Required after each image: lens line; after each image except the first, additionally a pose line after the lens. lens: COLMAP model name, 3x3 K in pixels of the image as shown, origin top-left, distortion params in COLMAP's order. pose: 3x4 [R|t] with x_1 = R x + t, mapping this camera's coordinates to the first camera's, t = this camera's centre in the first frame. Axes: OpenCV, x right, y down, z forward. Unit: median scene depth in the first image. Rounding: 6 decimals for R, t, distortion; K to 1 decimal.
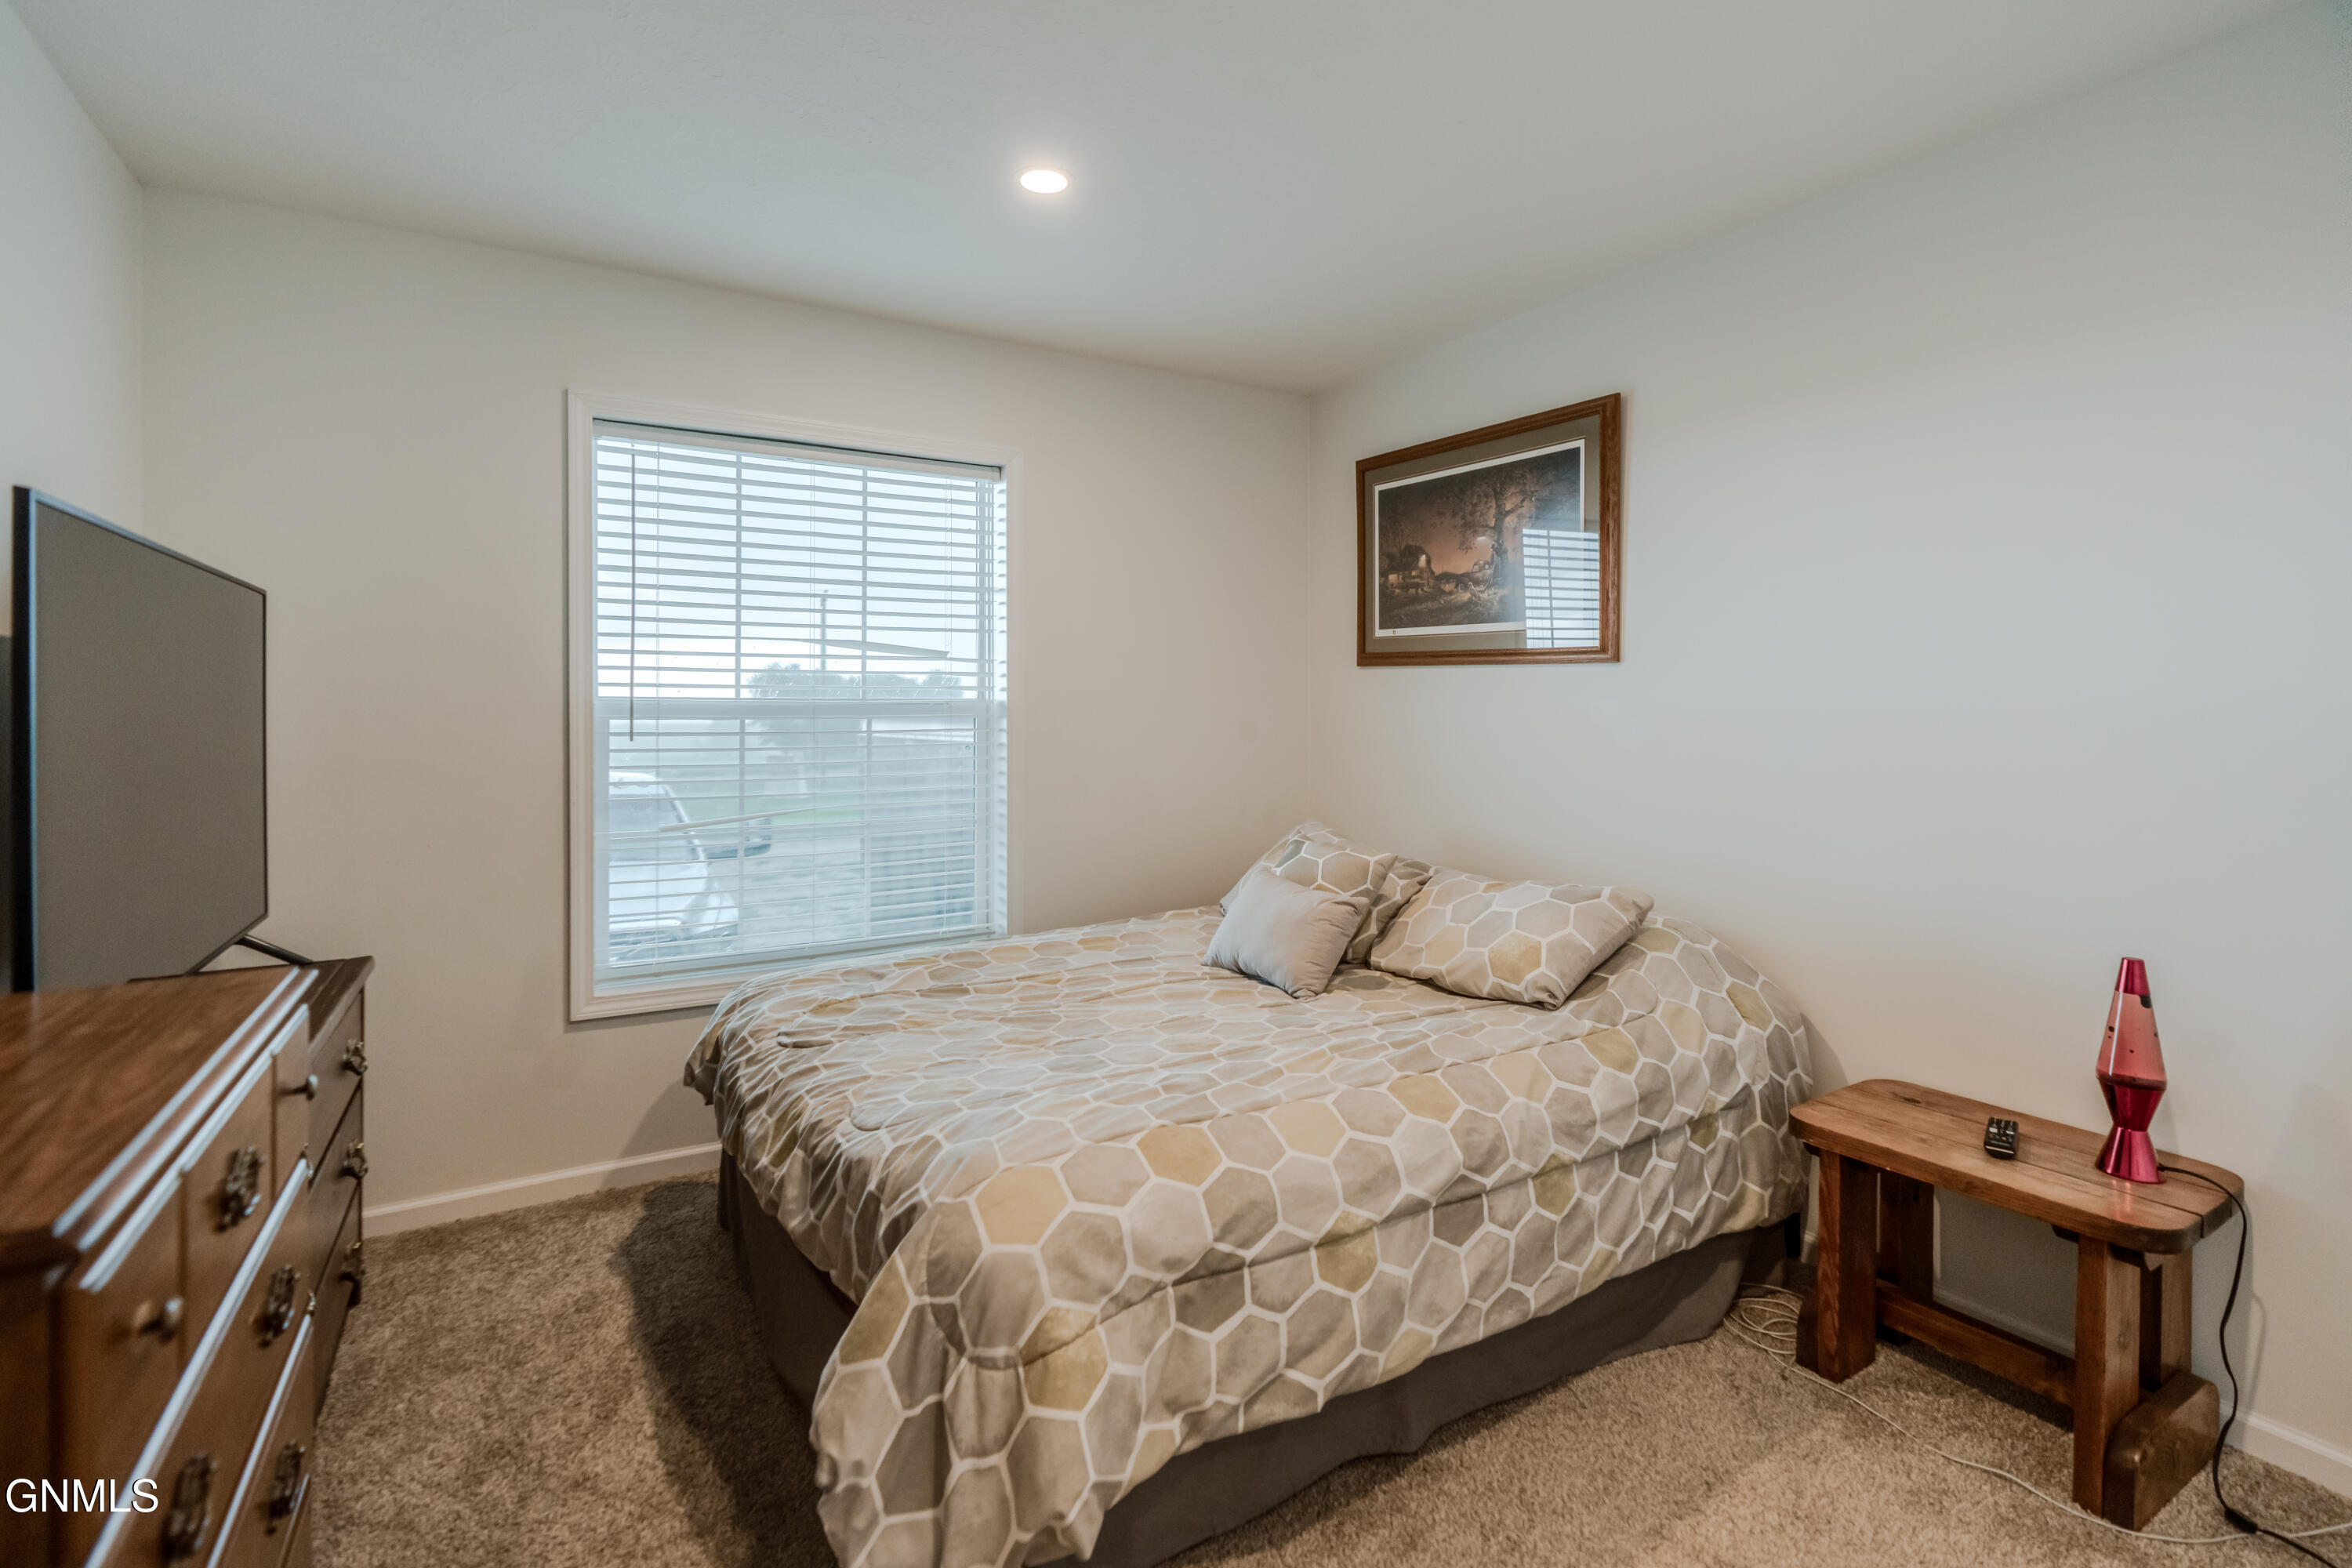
lens RADIAL K [[1101.5, 0, 1182.0], [0, 1101.5, 746.0], [0, 0, 1]] dist [-0.002395, 0.000209]
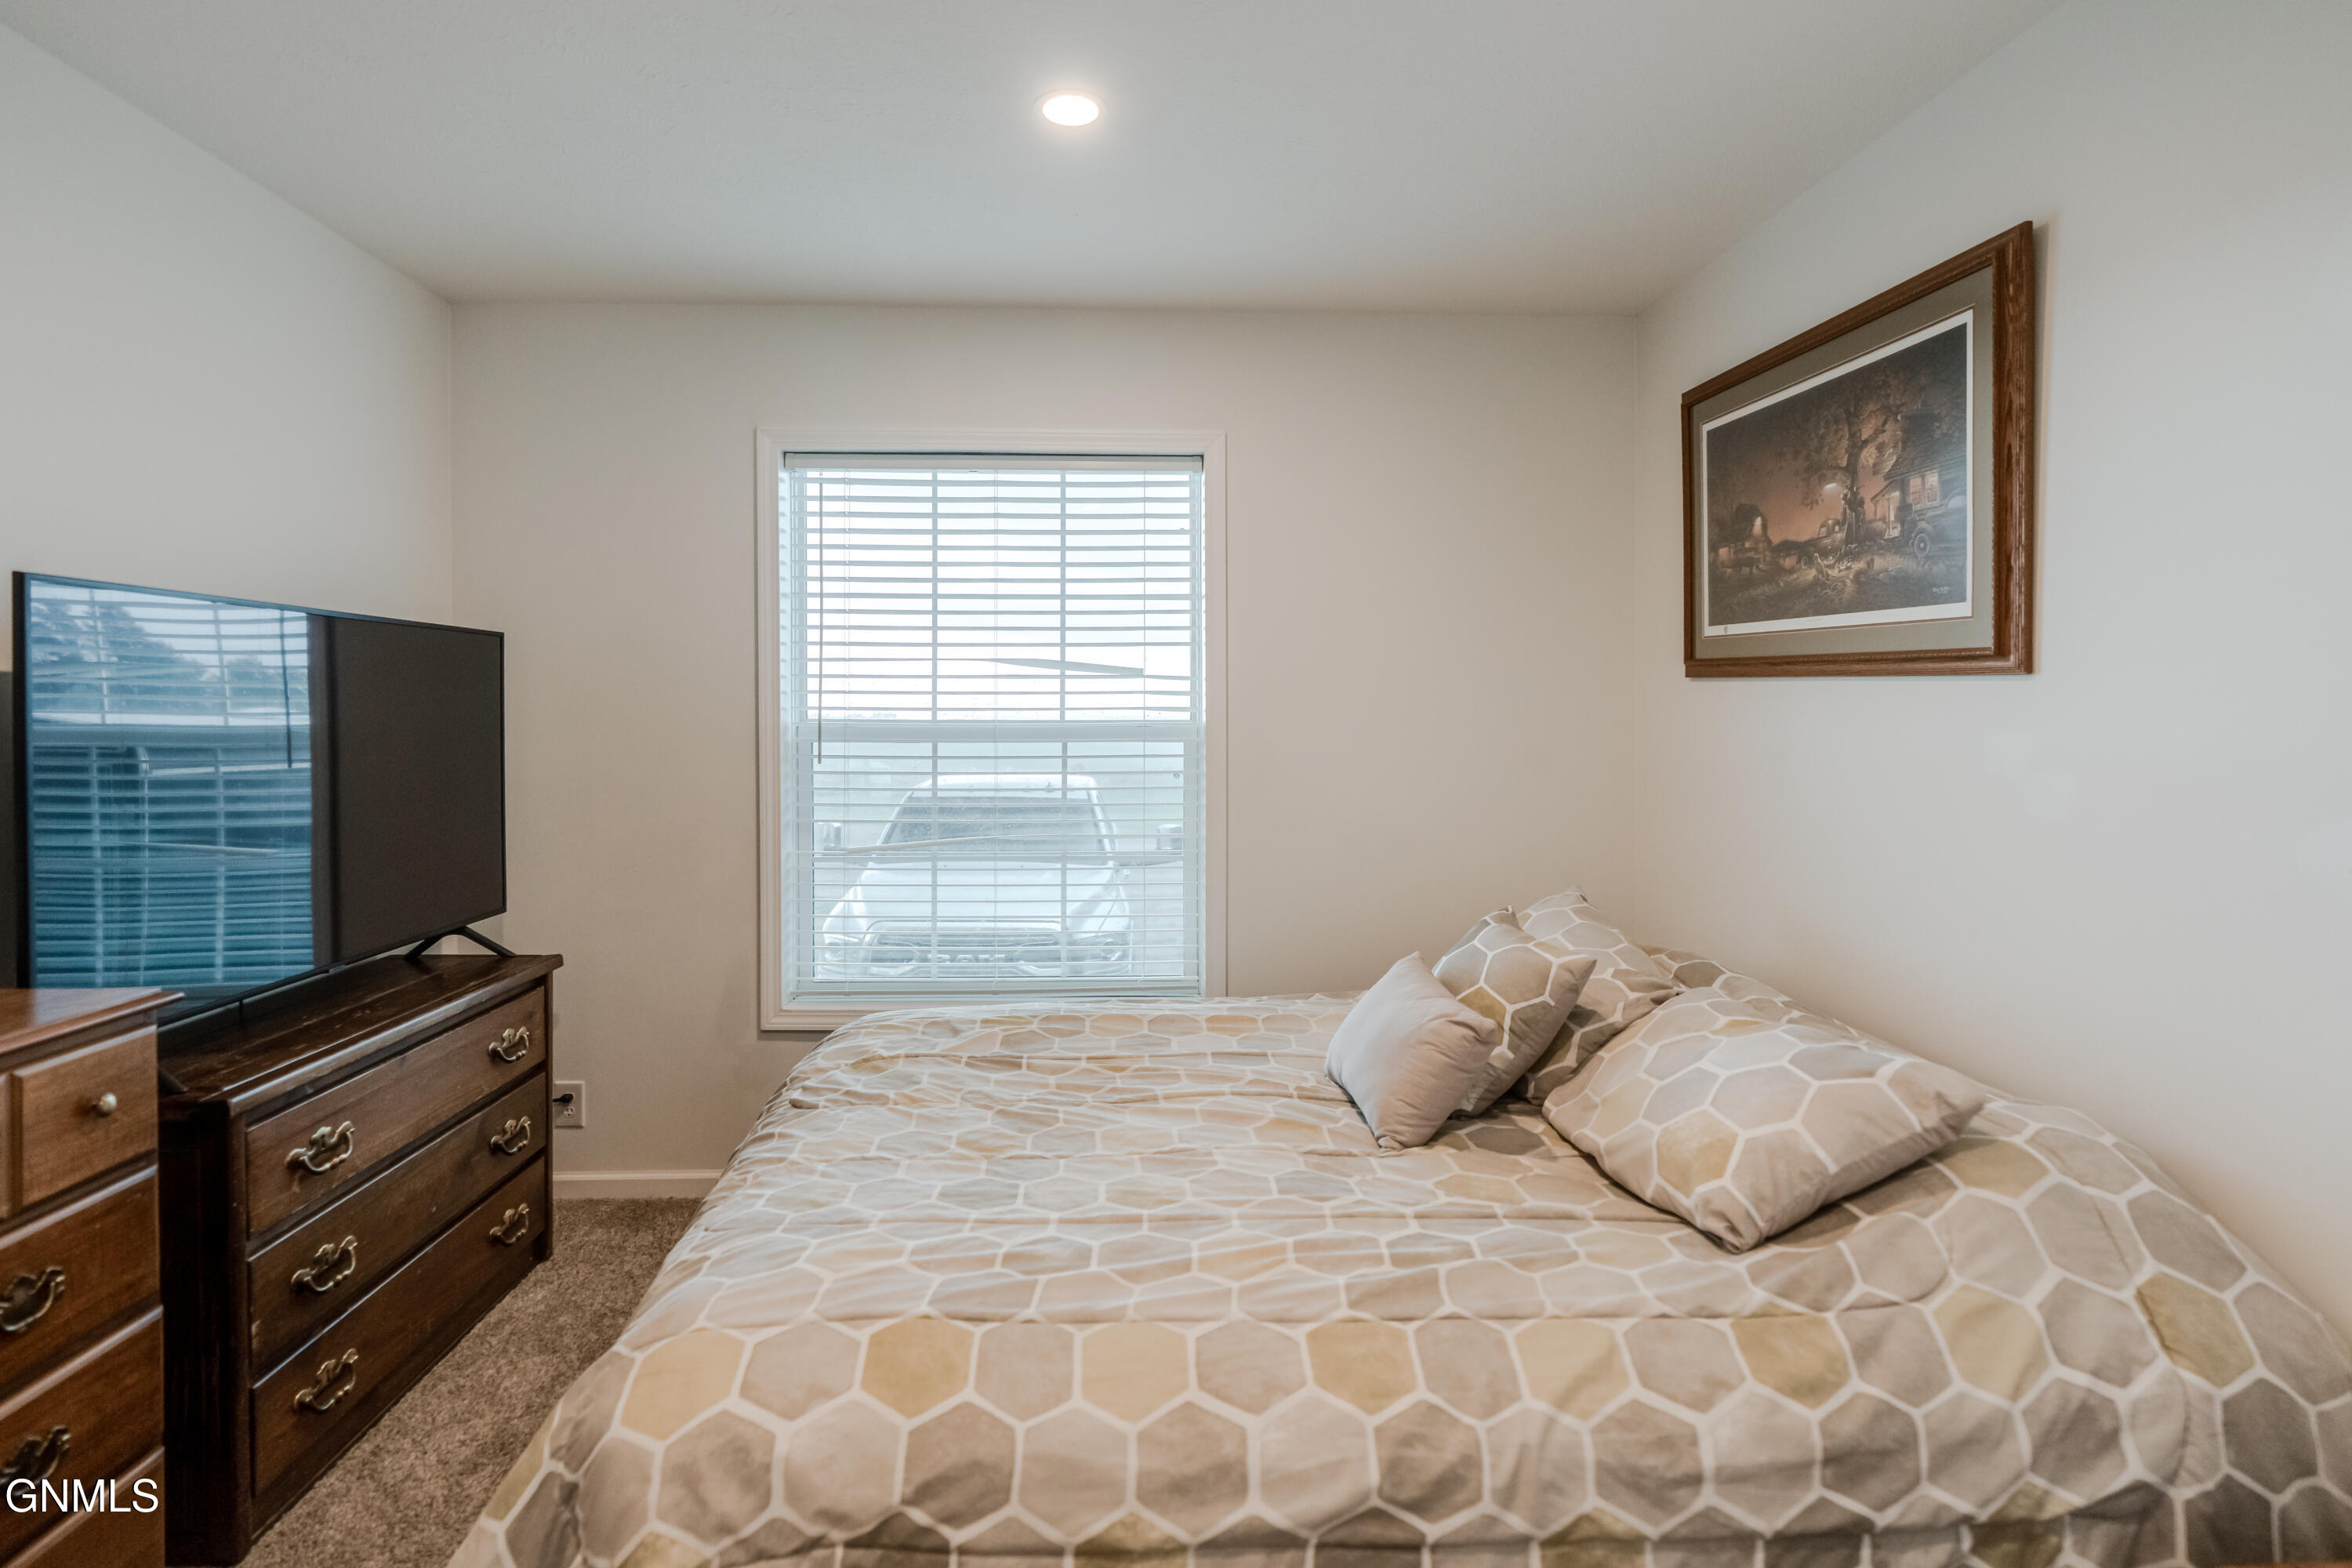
lens RADIAL K [[1143.5, 0, 1116.9], [0, 1143.5, 745.8], [0, 0, 1]] dist [-0.003584, 0.001360]
pose [[0.868898, 0.017077, -0.494697, 0.400601], [-0.019046, 0.999818, 0.001061, -0.041465], [0.494625, 0.008500, 0.869065, 0.319552]]
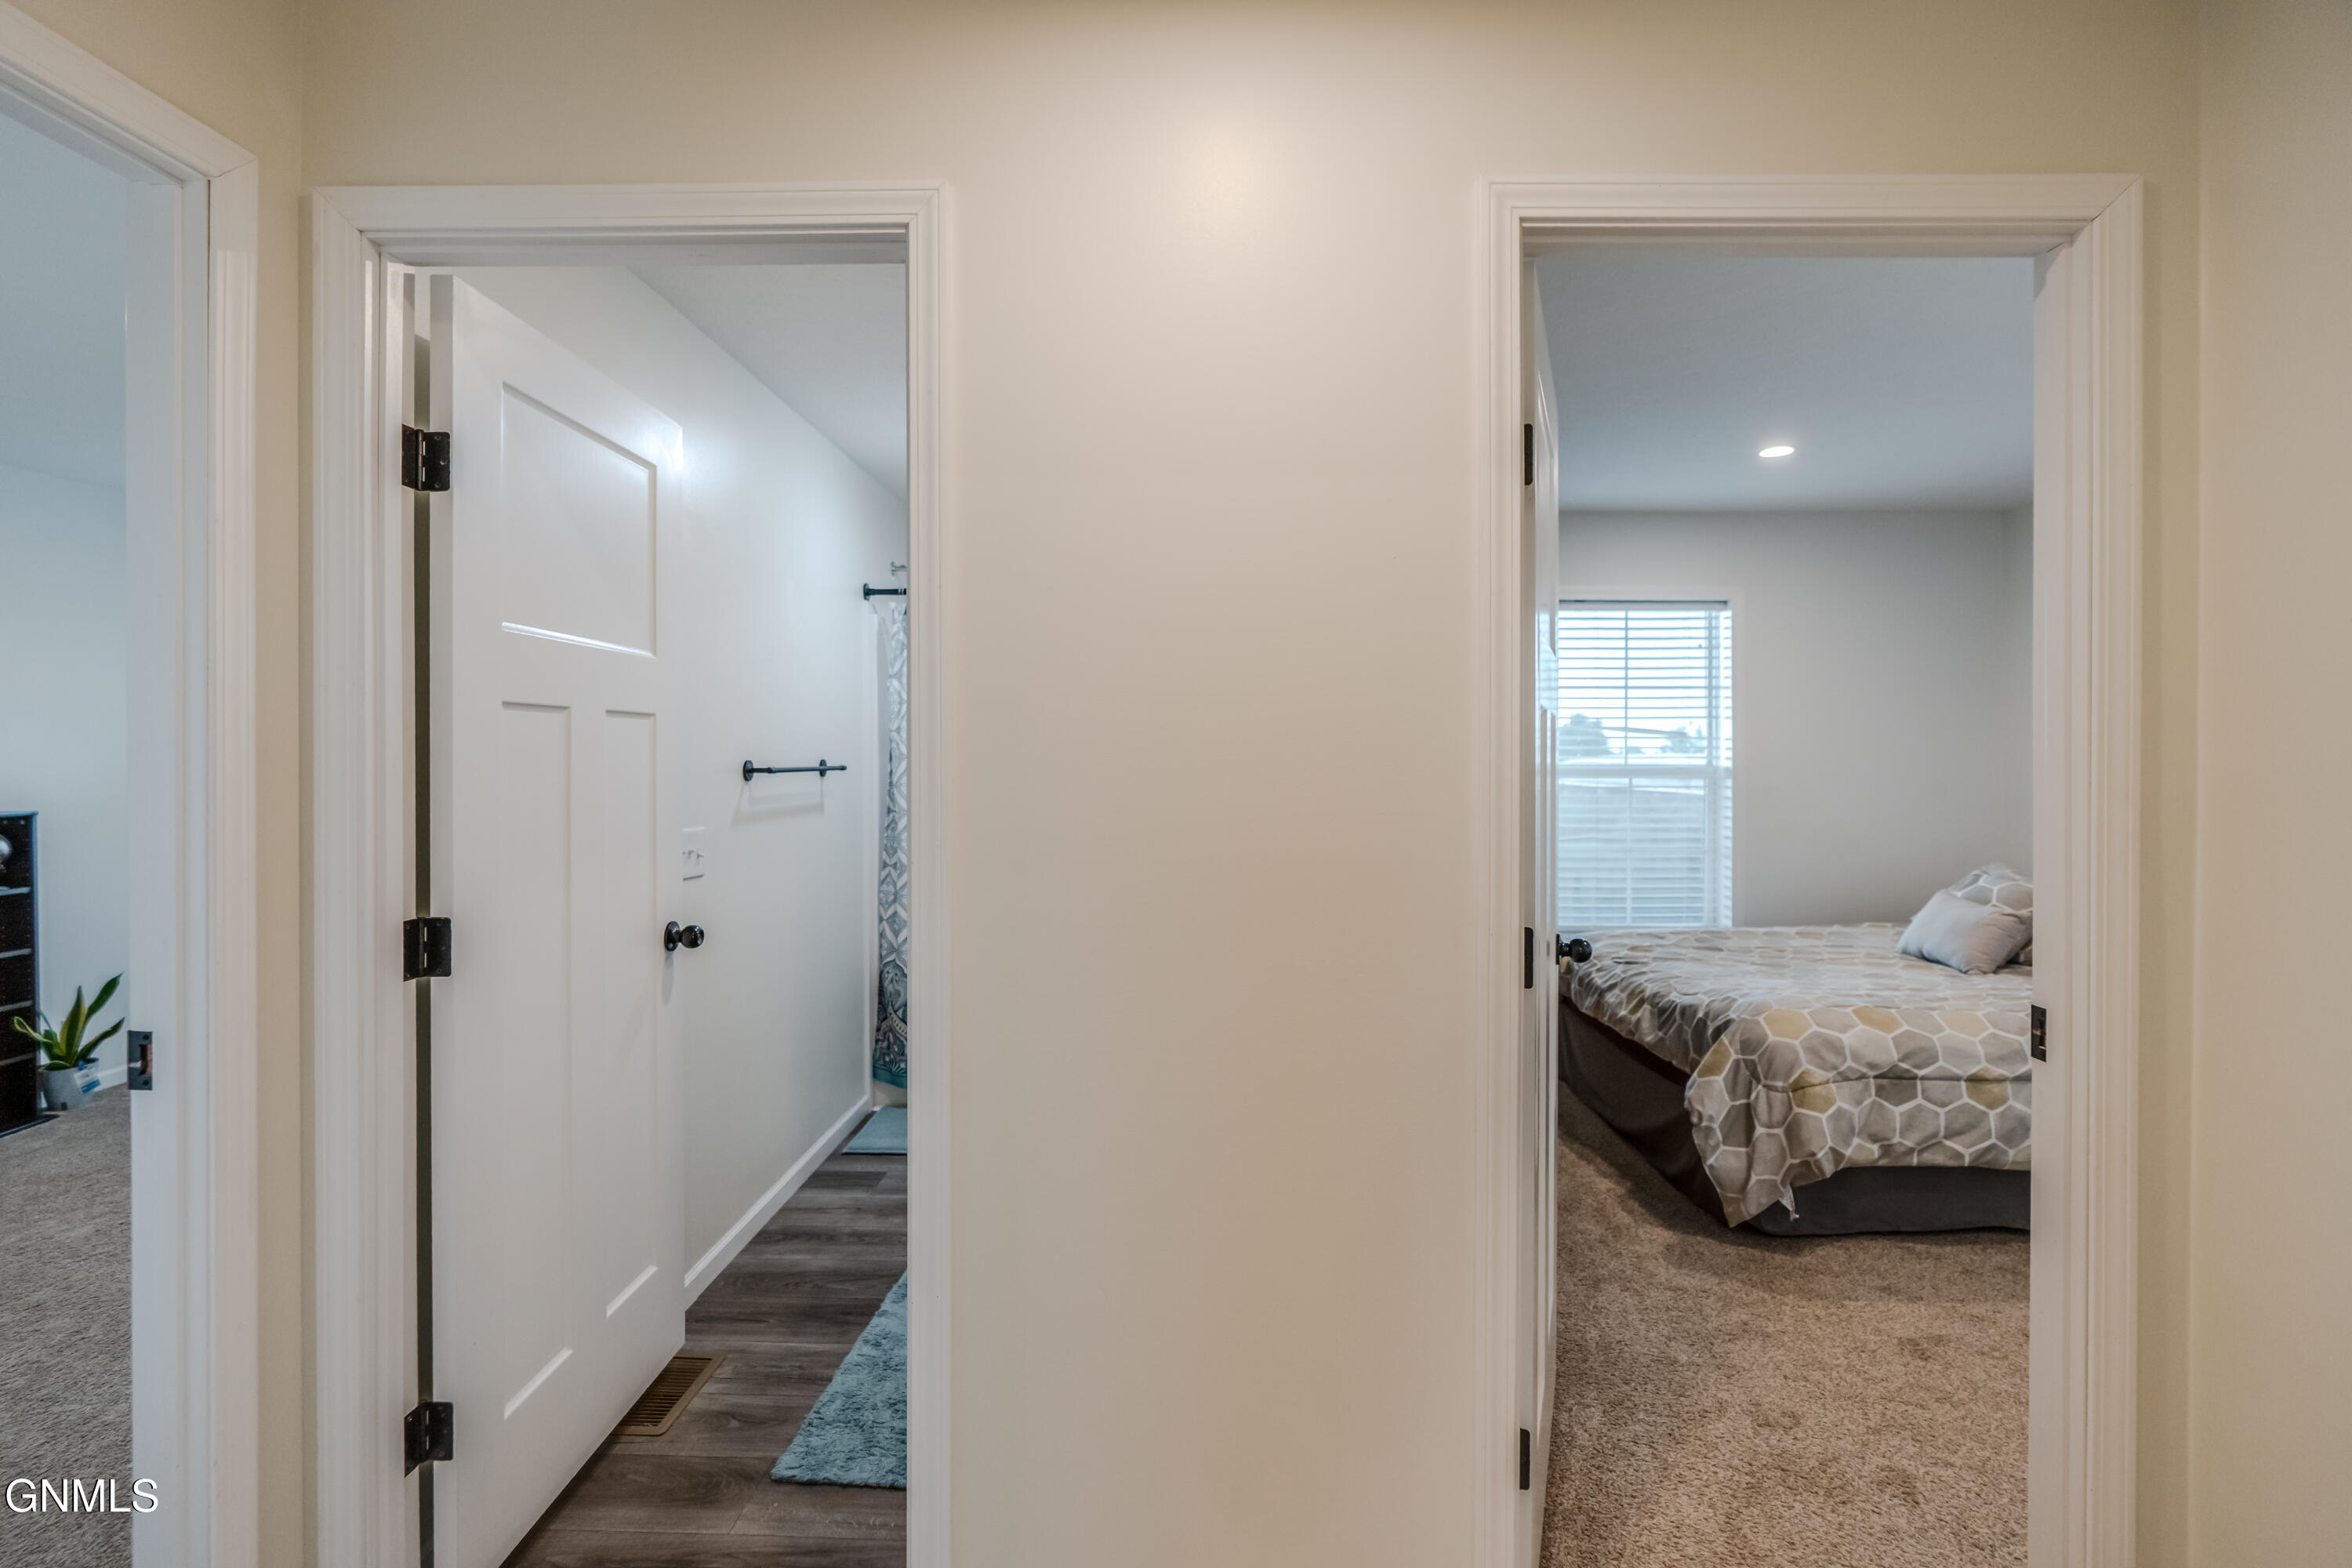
lens RADIAL K [[1101.5, 0, 1182.0], [0, 1101.5, 746.0], [0, 0, 1]] dist [-0.002395, 0.000209]
pose [[0.846449, -0.000024, -0.532469, -0.005393], [-0.020510, 0.999256, -0.032648, -0.012291], [0.532074, 0.038555, 0.845819, -1.036635]]
